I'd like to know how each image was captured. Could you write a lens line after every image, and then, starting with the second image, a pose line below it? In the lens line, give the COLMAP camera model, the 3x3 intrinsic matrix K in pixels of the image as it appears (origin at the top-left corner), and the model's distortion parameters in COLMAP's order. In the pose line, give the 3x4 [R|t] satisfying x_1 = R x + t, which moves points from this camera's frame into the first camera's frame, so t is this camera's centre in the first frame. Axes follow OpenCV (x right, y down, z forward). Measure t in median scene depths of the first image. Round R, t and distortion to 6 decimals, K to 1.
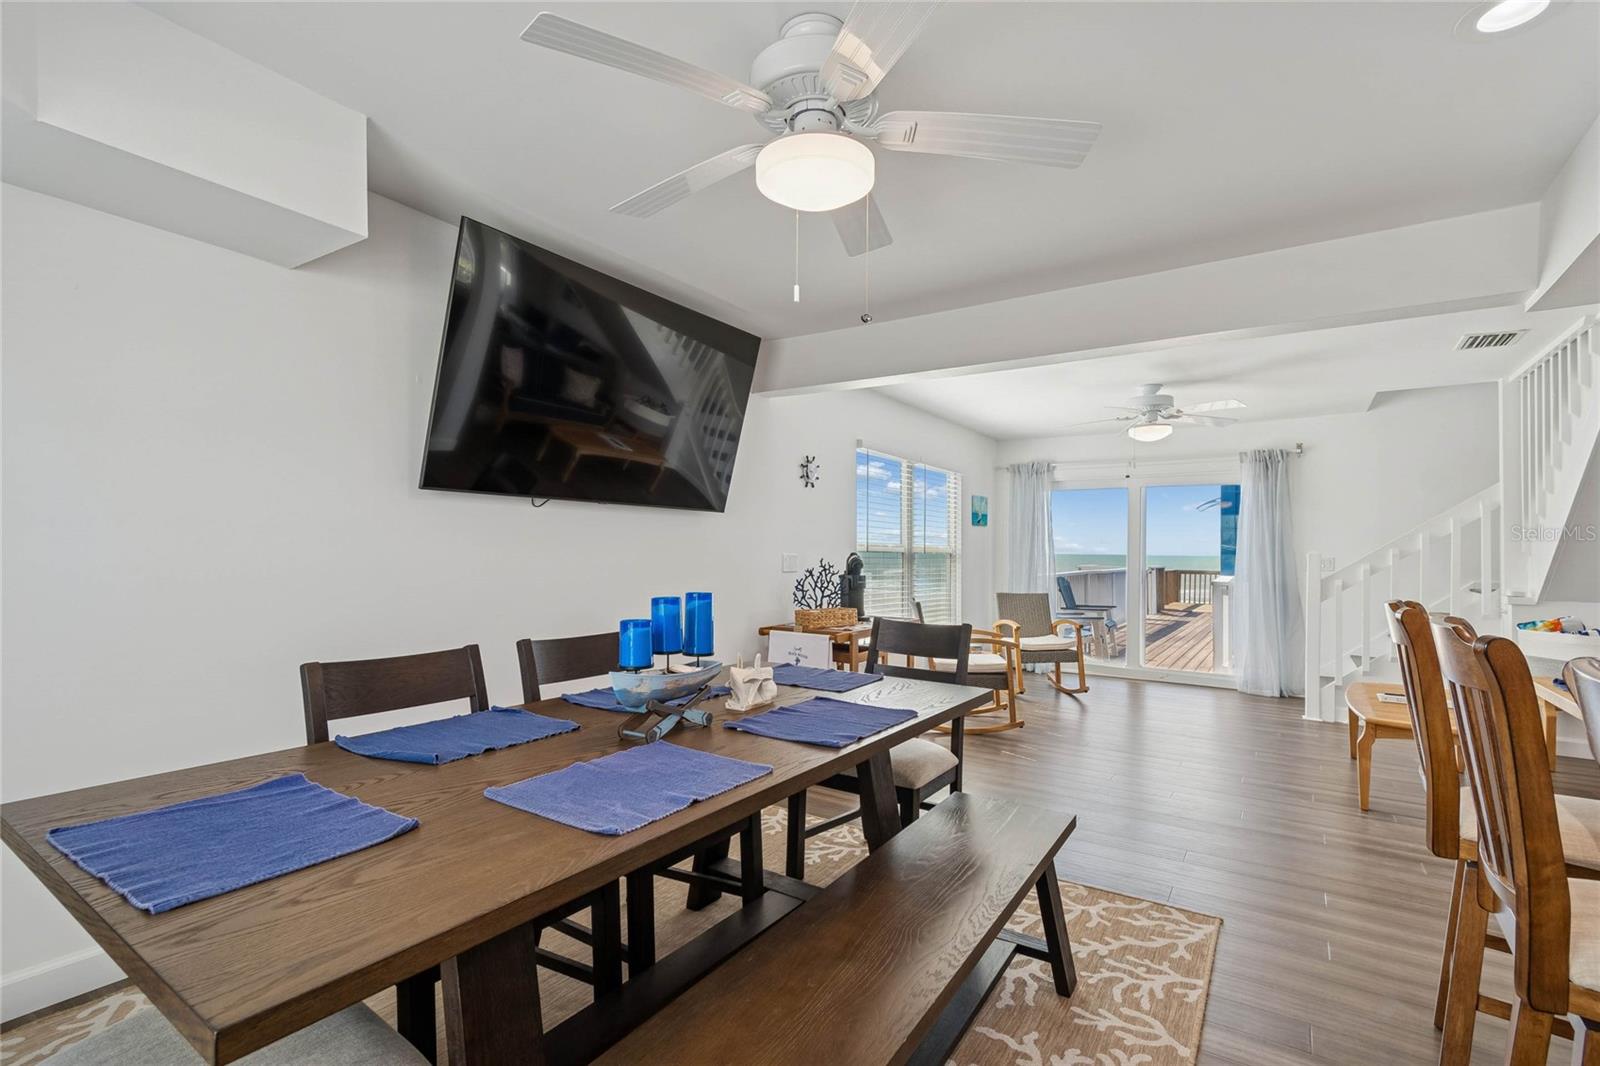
lens RADIAL K [[711.1, 0, 802.4], [0, 711.1, 566.3], [0, 0, 1]] dist [0.003109, -0.001046]
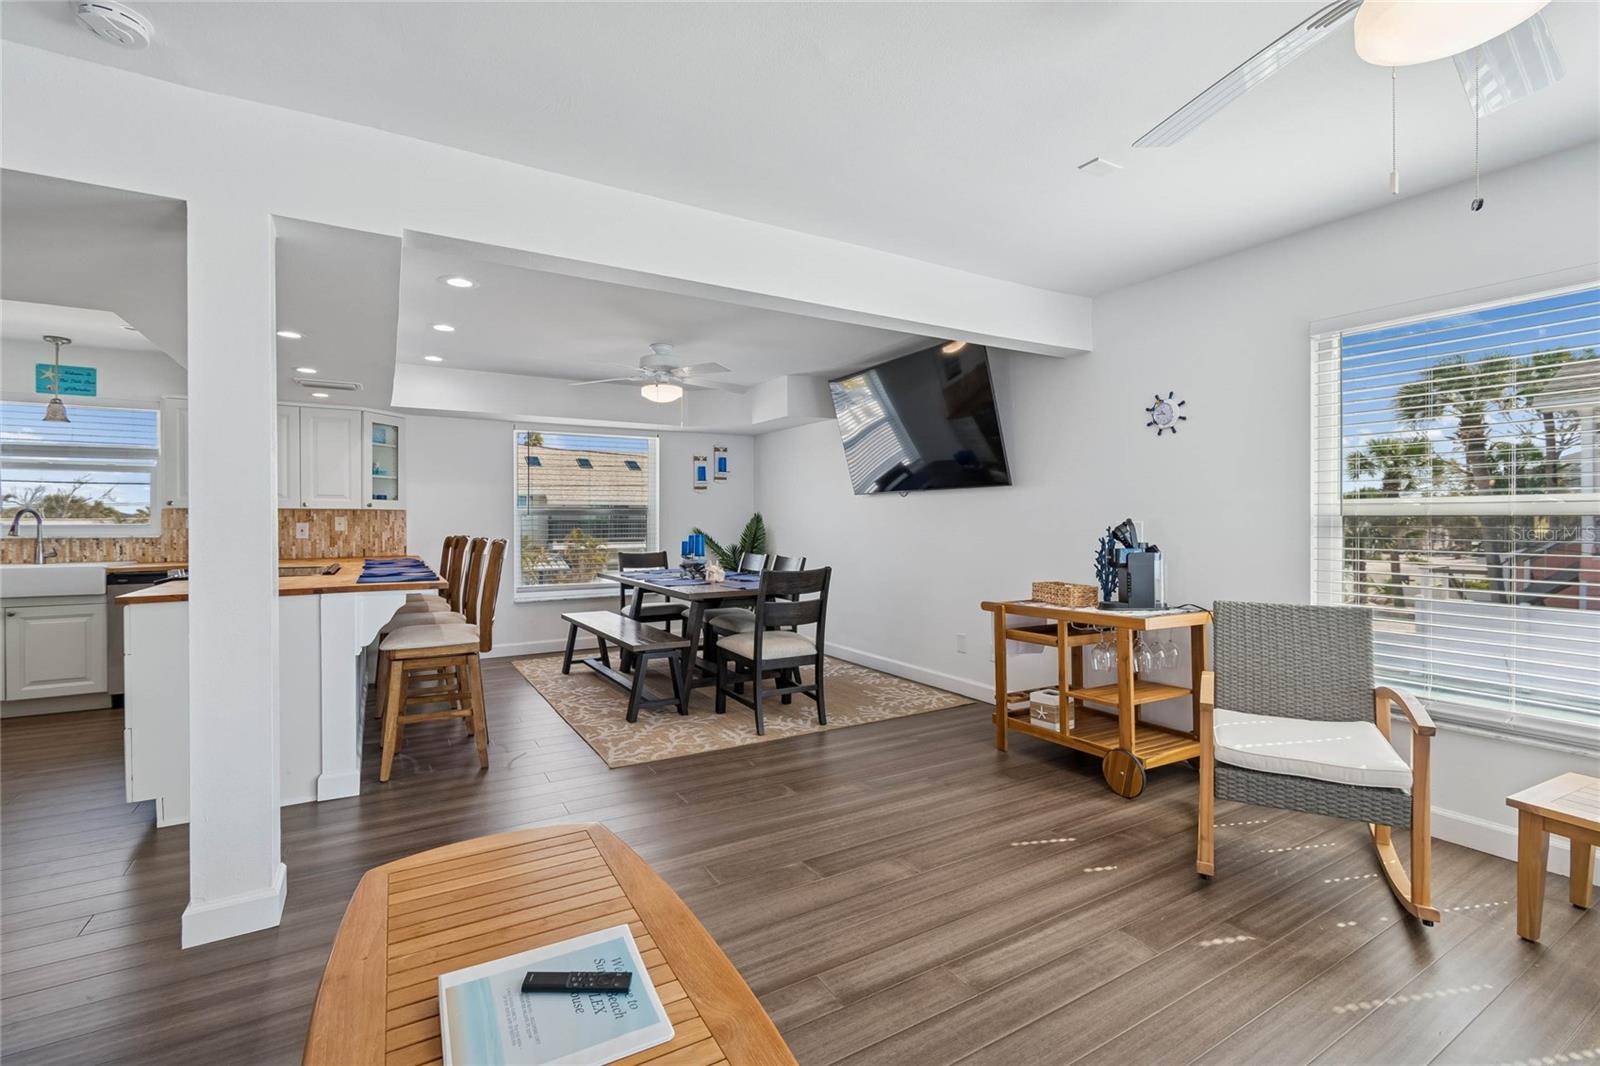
lens RADIAL K [[711.1, 0, 797.8], [0, 711.1, 518.8], [0, 0, 1]] dist [0.003109, -0.001046]
pose [[-0.426157, -0.018240, -0.904465, 0.914230], [-0.024240, 0.999668, -0.008739, -0.003722], [0.904325, 0.018201, -0.426457, 1.023036]]
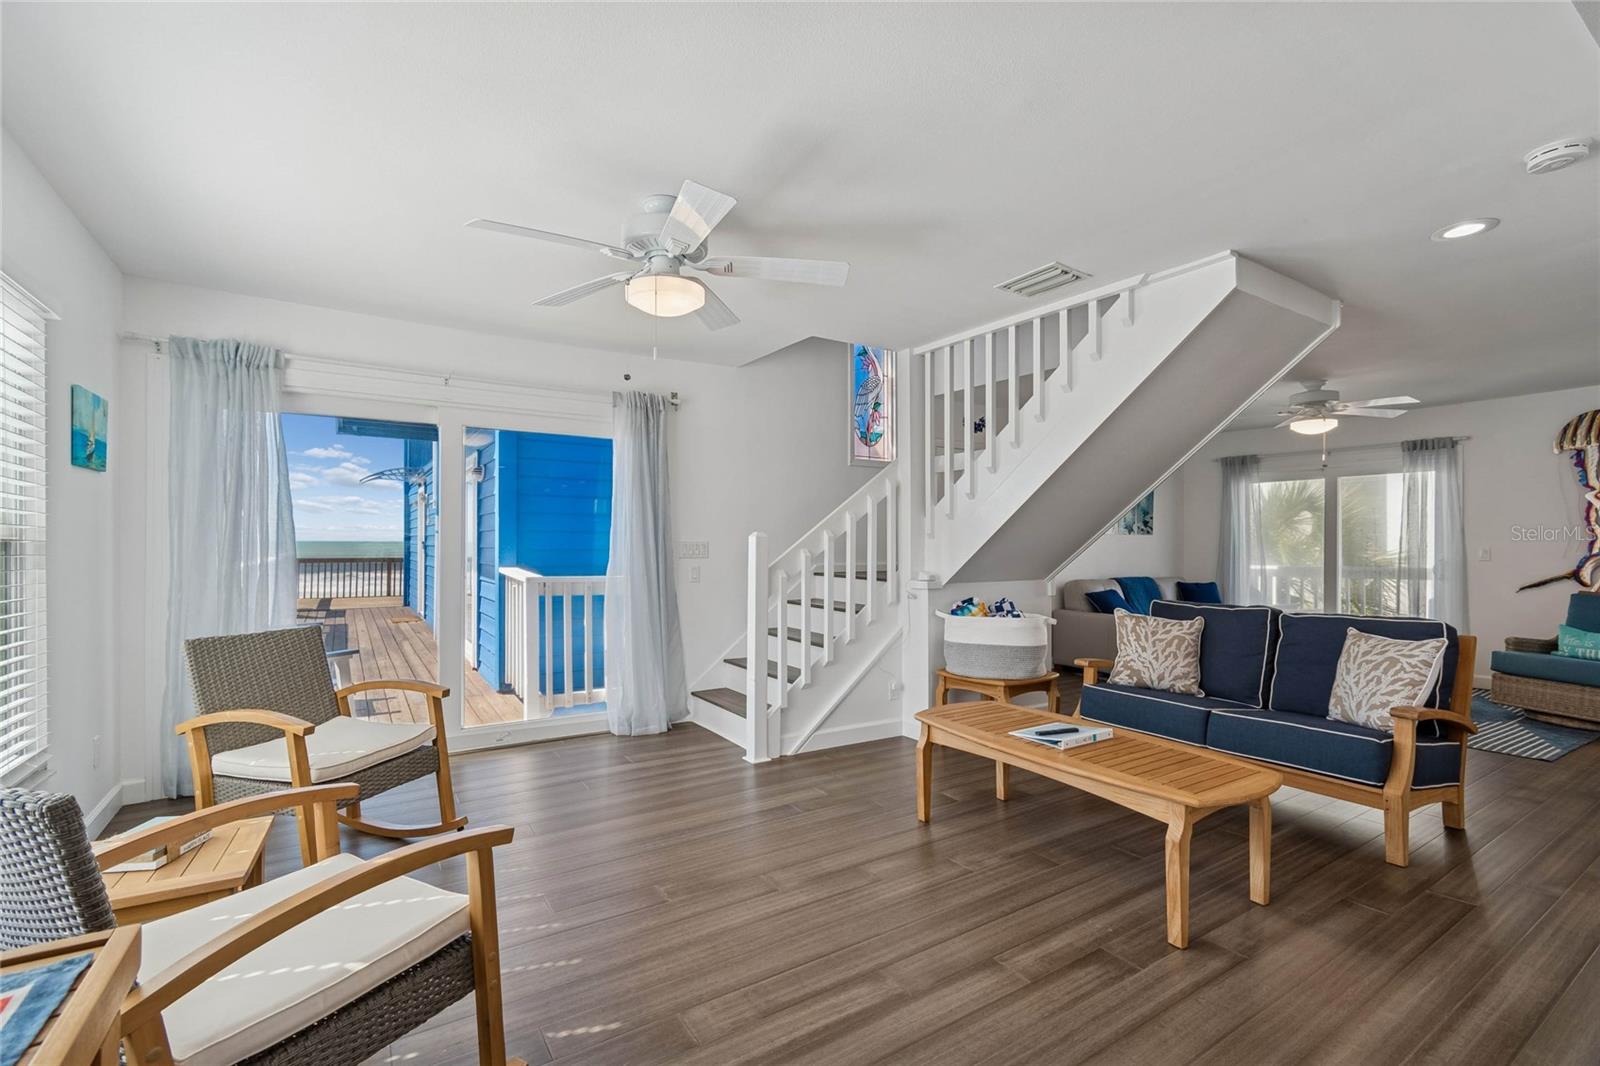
lens RADIAL K [[711.1, 0, 808.4], [0, 711.1, 543.0], [0, 0, 1]] dist [0.003109, -0.001046]
pose [[0.381025, -0.011693, 0.924491, 0.067953], [0.023818, 0.999712, 0.002828, -0.014917], [-0.924258, 0.020942, 0.381194, 0.811422]]
